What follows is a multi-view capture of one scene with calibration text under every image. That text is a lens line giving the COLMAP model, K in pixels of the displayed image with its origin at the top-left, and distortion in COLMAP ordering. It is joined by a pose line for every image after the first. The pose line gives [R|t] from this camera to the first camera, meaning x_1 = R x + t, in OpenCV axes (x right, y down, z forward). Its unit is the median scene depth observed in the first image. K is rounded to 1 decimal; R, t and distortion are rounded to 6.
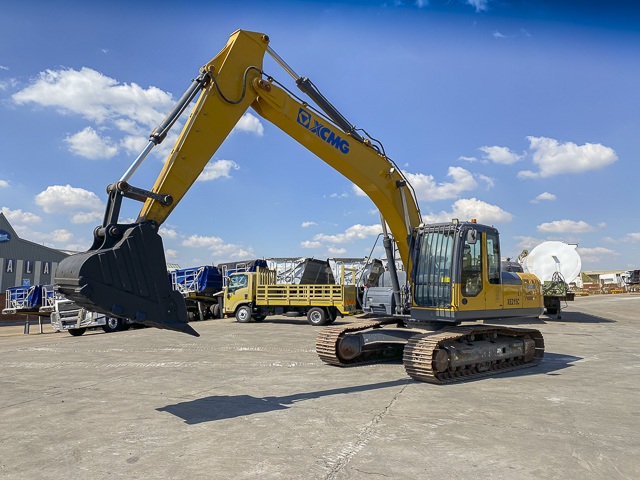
lens RADIAL K [[457.3, 0, 320.0], [0, 457.3, 240.0], [0, 0, 1]] dist [0.055248, 0.000468]
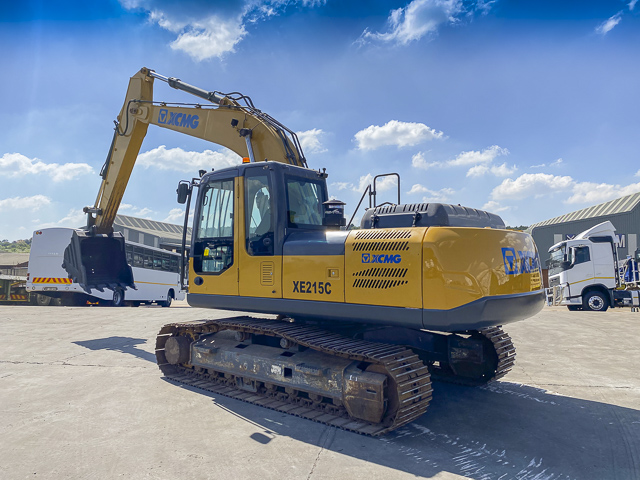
lens RADIAL K [[476.3, 0, 320.0], [0, 476.3, 240.0], [0, 0, 1]] dist [0.005756, 0.000871]
pose [[0.167571, -0.058461, -0.984125, 1.016373], [0.103036, 0.993812, -0.041493, 0.111521], [0.980461, -0.094447, 0.172558, 0.990797]]
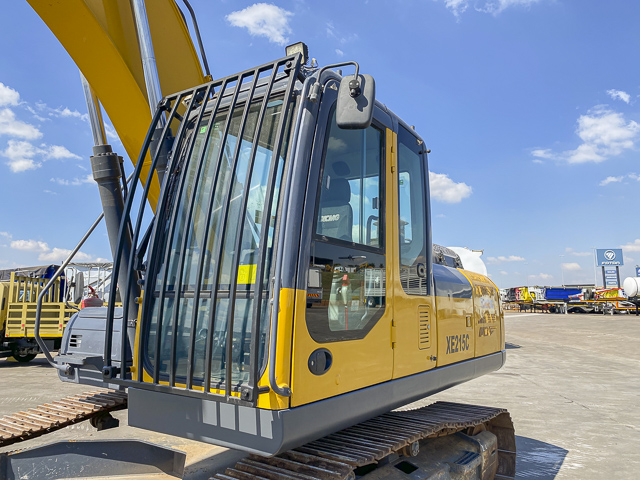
lens RADIAL K [[476.3, 0, 320.0], [0, 476.3, 240.0], [0, 0, 1]] dist [0.005756, 0.000871]
pose [[0.972089, 0.031538, 0.232484, 0.236262], [-0.022976, 0.998958, -0.039445, 0.073593], [-0.233486, 0.033003, 0.971800, 0.701427]]
